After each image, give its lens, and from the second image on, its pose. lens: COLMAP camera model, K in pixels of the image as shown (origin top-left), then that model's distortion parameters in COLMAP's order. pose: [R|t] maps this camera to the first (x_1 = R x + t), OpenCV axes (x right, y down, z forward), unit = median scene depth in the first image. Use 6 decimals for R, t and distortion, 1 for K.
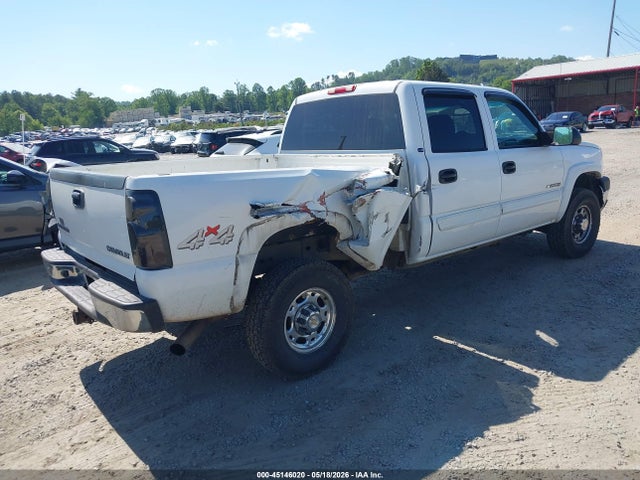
lens RADIAL K [[526.8, 0, 320.0], [0, 526.8, 240.0], [0, 0, 1]] dist [0.004813, -0.007089]
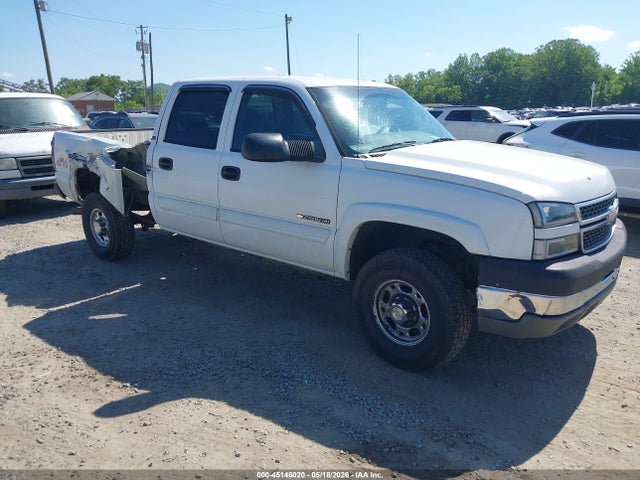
lens RADIAL K [[526.8, 0, 320.0], [0, 526.8, 240.0], [0, 0, 1]] dist [0.004813, -0.007089]
pose [[0.147298, 0.289386, -0.945811, 1.809122], [-0.211514, 0.943337, 0.255688, -0.417922], [0.966212, 0.162390, 0.200161, 1.422667]]
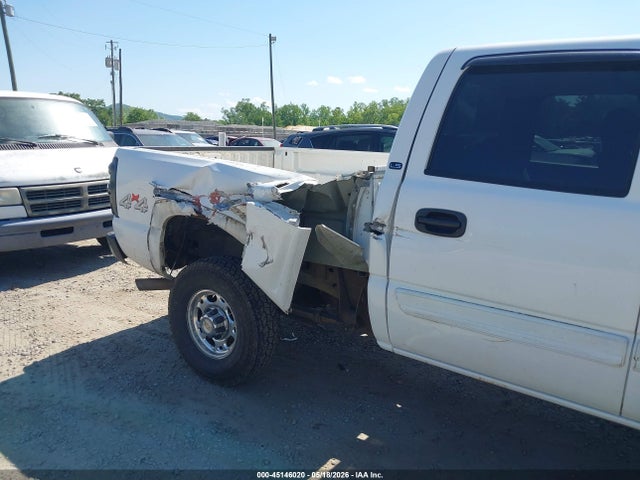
lens RADIAL K [[526.8, 0, 320.0], [0, 526.8, 240.0], [0, 0, 1]] dist [0.004813, -0.007089]
pose [[0.217861, 0.247969, -0.943953, 0.911430], [-0.237899, 0.951505, 0.195046, -0.226803], [0.946541, 0.182073, 0.266288, 0.950062]]
